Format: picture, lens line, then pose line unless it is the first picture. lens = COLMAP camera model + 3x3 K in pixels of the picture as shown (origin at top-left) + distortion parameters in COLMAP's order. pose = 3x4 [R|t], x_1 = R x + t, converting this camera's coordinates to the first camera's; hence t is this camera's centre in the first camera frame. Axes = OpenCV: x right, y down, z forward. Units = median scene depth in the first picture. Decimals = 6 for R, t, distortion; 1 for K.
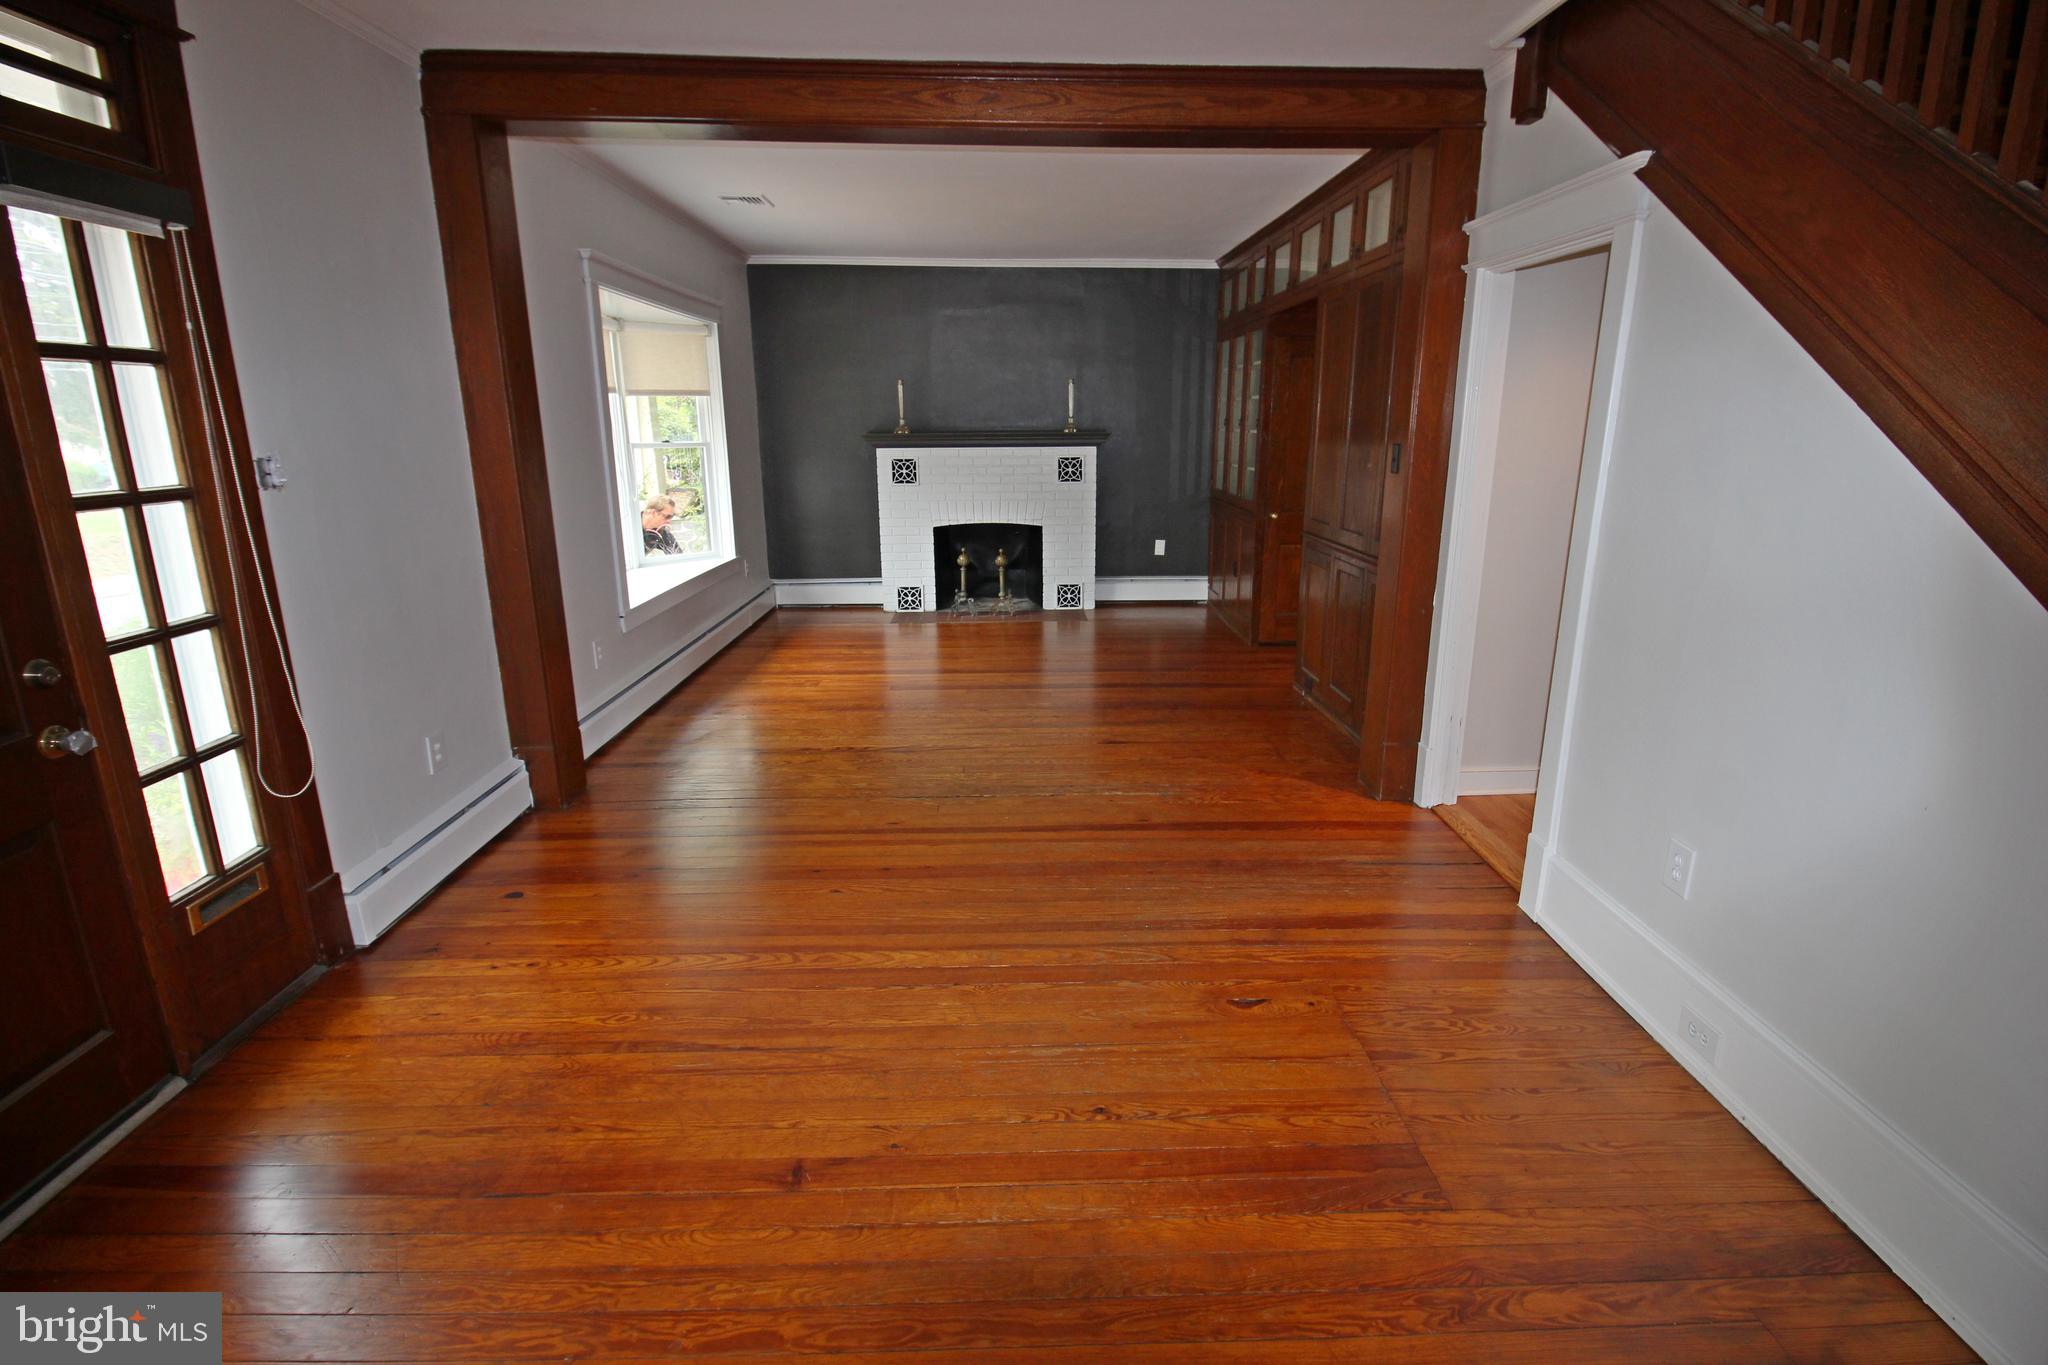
lens RADIAL K [[948.4, 0, 1045.9], [0, 948.4, 666.5], [0, 0, 1]] dist [-0.000654, -0.012063]
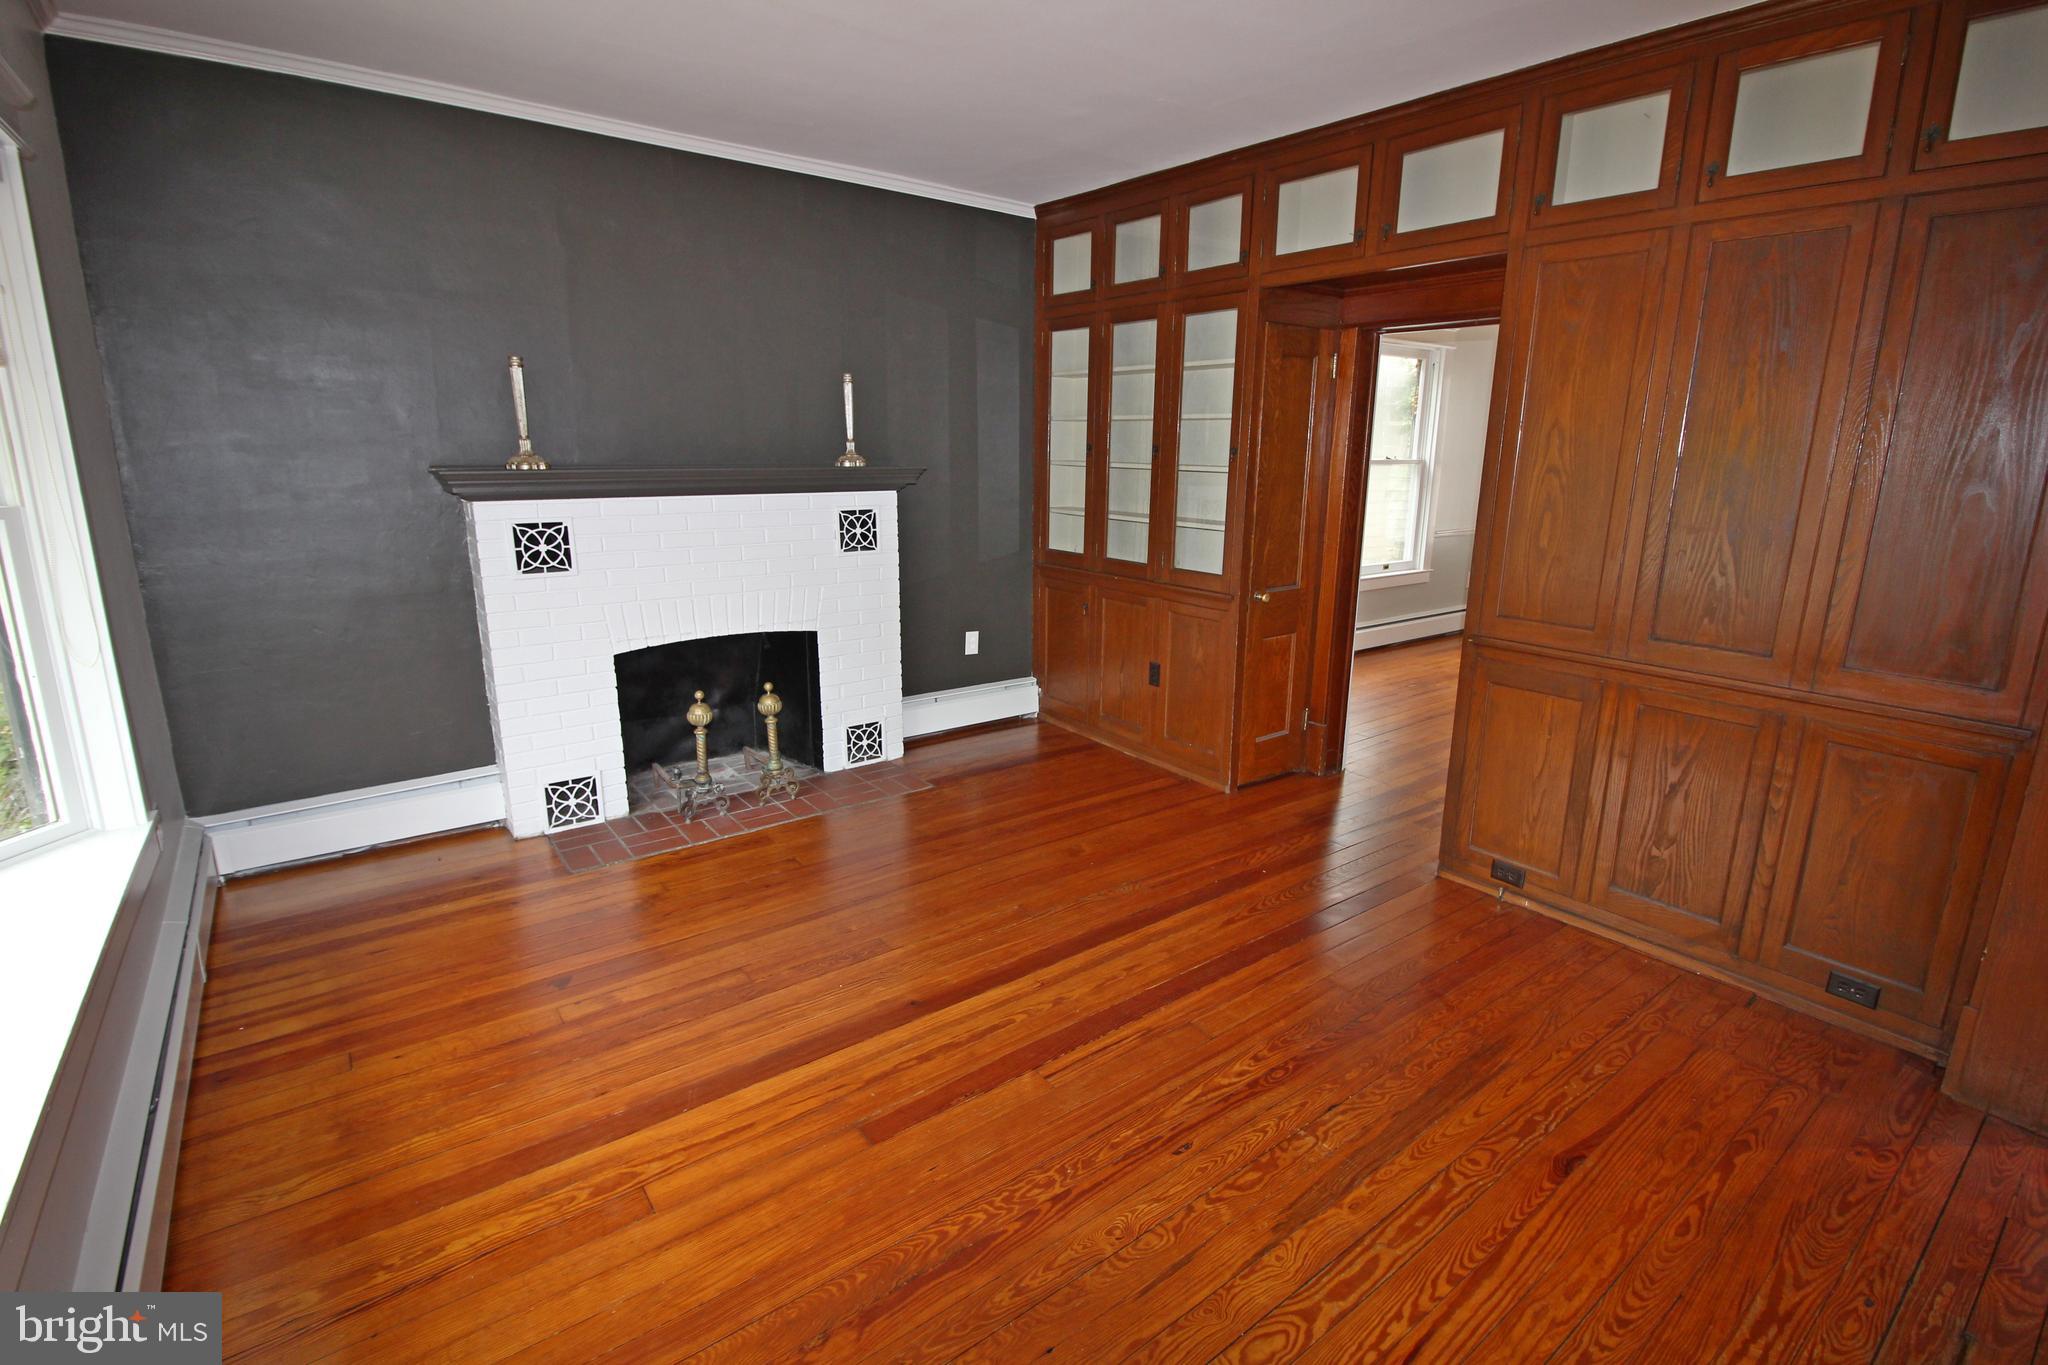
lens RADIAL K [[948.4, 0, 1045.9], [0, 948.4, 666.5], [0, 0, 1]] dist [-0.000654, -0.012063]
pose [[0.813649, -0.120227, 0.568789, -0.381470], [0.131741, 0.991061, 0.021030, -0.212042], [-0.566233, 0.057822, 0.822214, 0.803657]]
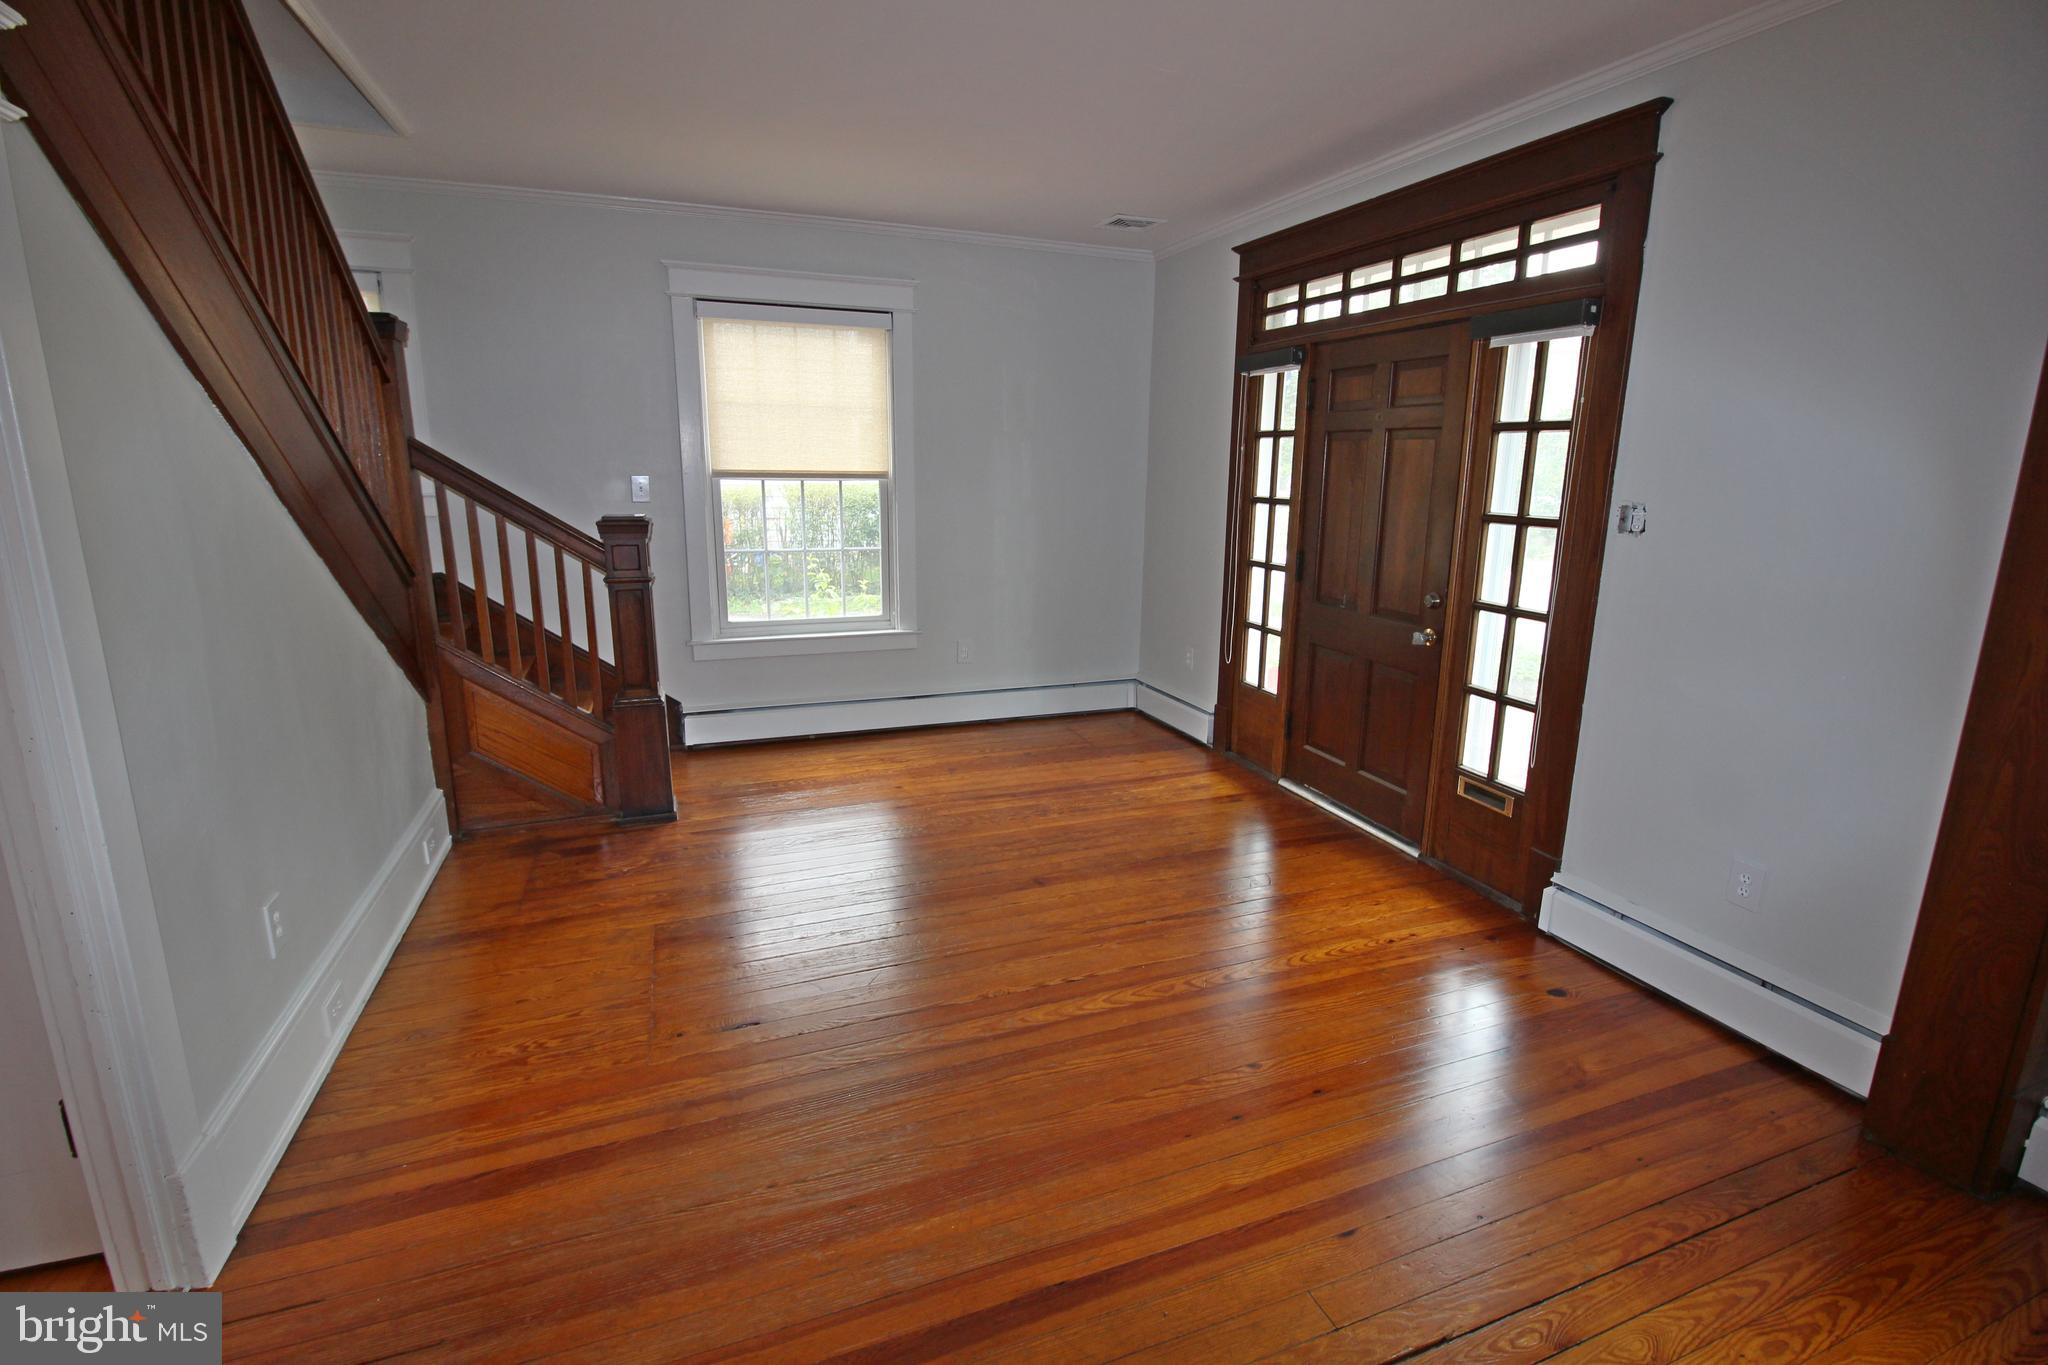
lens RADIAL K [[947.0, 0, 1050.5], [0, 947.0, 670.9], [0, 0, 1]] dist [0.000653, -0.012501]
pose [[-0.944264, 0.054427, -0.324658, 0.124412], [-0.098828, 0.893871, 0.437295, -0.273199], [0.314003, 0.445007, -0.838672, 1.053657]]
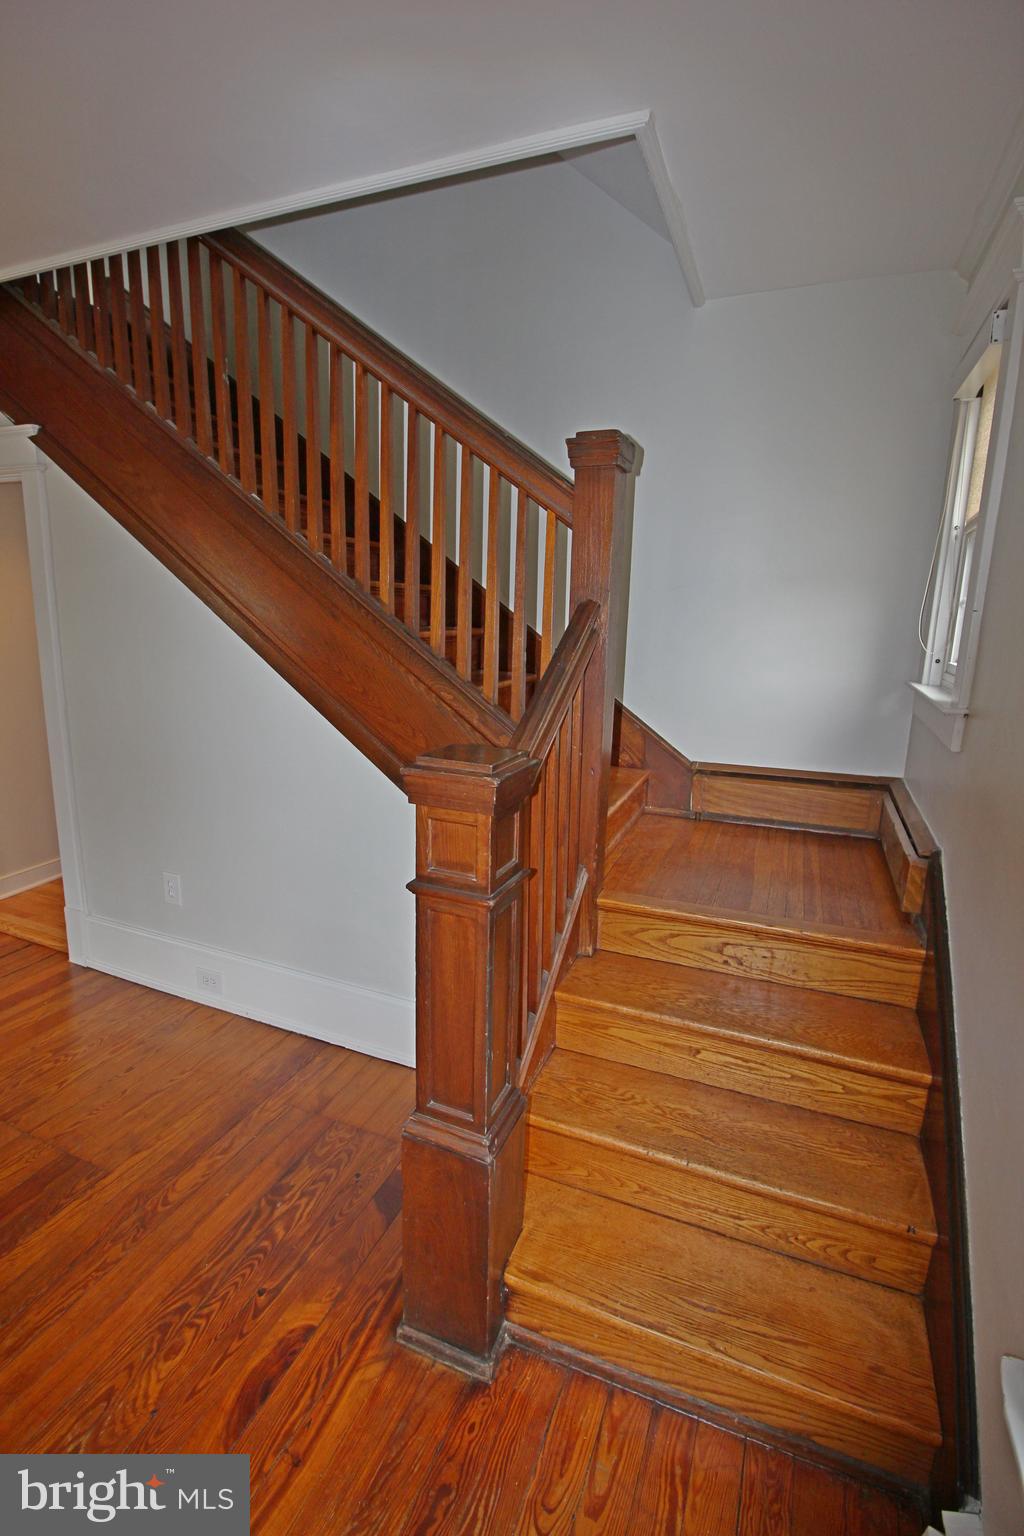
lens RADIAL K [[711.3, 0, 503.7], [0, 711.3, 748.9], [0, 0, 1]] dist [-0.000654, -0.012063]
pose [[0.419488, -0.166392, 0.892381, -0.066211], [0.206176, 0.974830, 0.084846, -0.000962], [-0.884037, 0.148395, 0.443235, -0.029216]]
